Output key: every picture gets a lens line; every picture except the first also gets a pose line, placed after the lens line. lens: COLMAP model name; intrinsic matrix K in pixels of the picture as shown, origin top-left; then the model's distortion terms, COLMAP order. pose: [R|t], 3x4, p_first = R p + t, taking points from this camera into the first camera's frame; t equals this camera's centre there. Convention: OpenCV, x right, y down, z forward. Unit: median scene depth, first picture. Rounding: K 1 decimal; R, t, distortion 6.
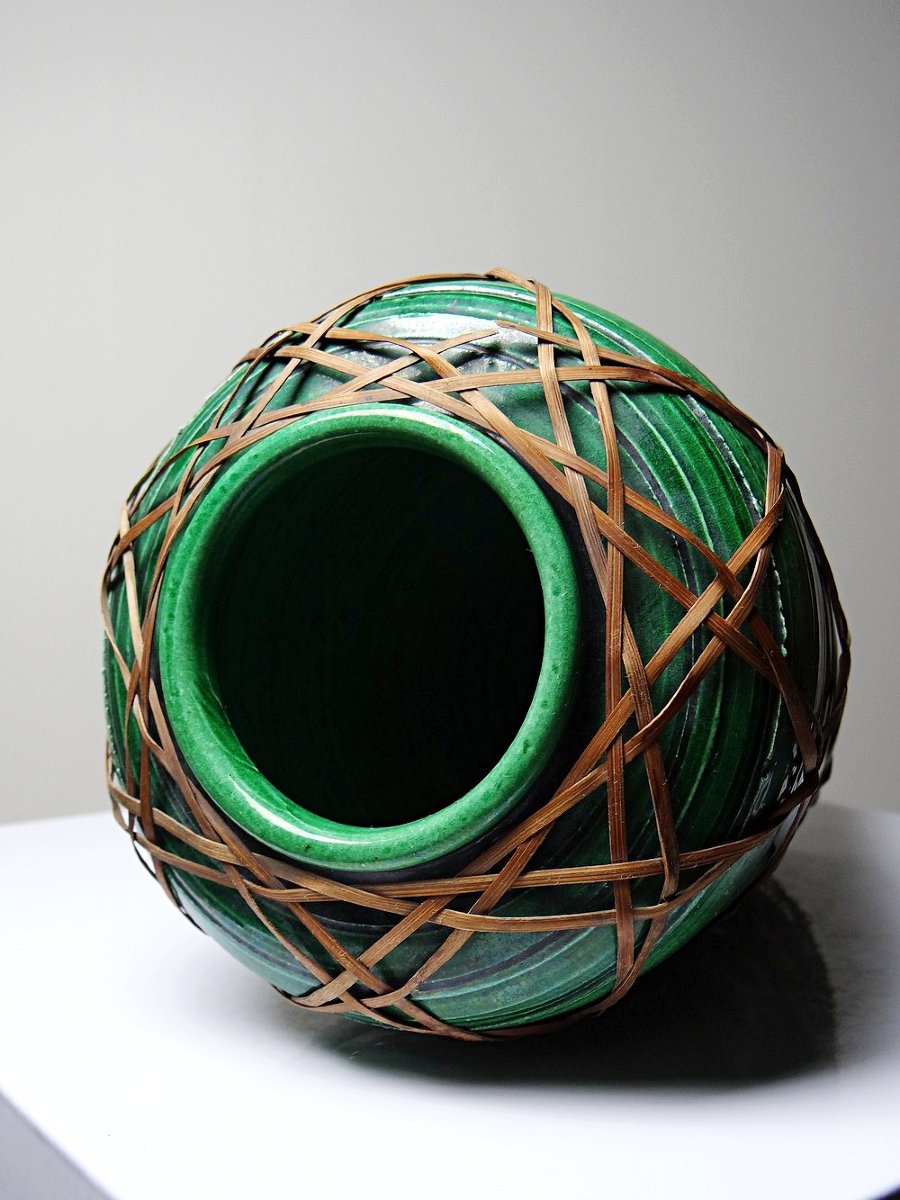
lens RADIAL K [[1456.1, 0, 450.0], [0, 1456.1, 600.0], [0, 0, 1]] dist [0.013285, -0.217157]
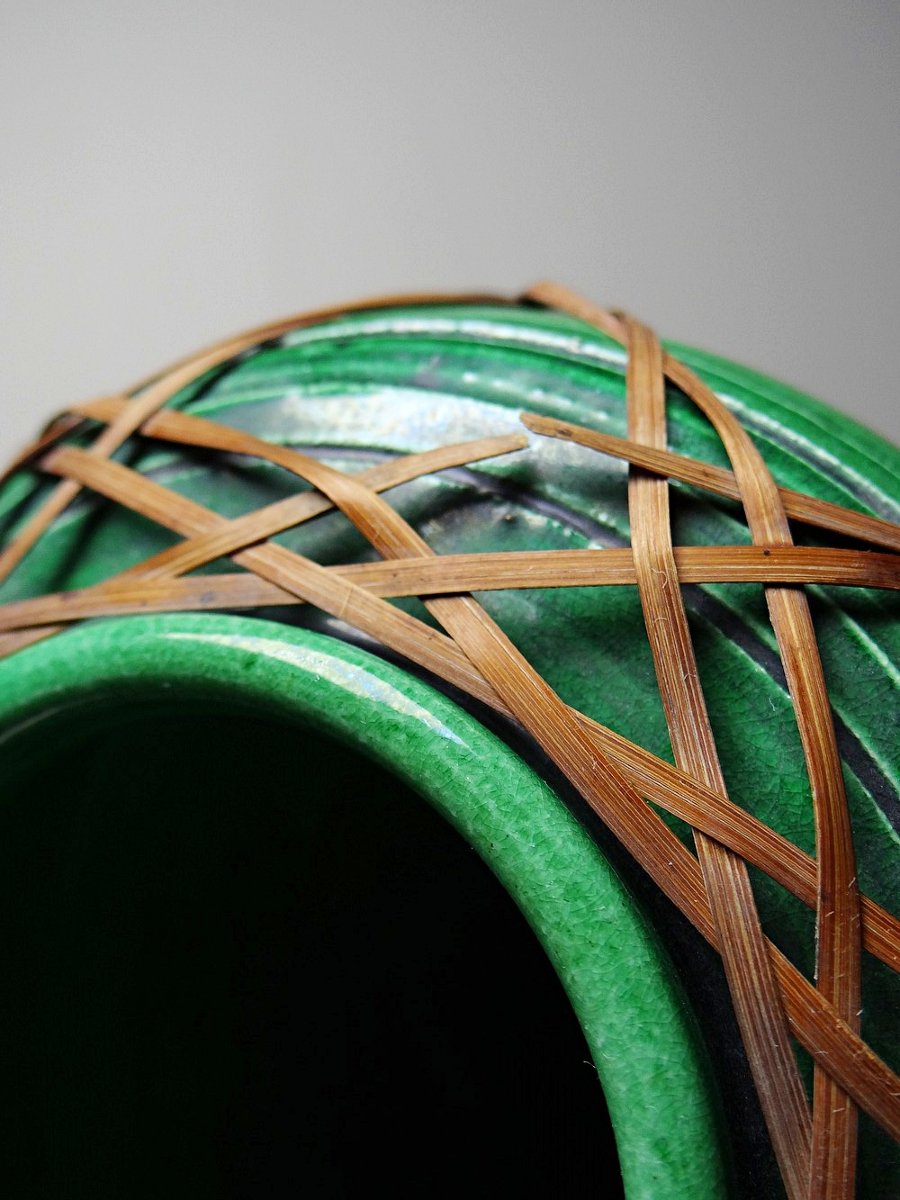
lens RADIAL K [[1456.1, 0, 450.0], [0, 1456.1, 600.0], [0, 0, 1]] dist [0.013285, -0.217157]
pose [[0.998396, 0.027282, -0.049600, 0.032357], [-0.027622, 0.999599, -0.006190, -0.138129], [0.049411, 0.007551, 0.998750, 0.601504]]
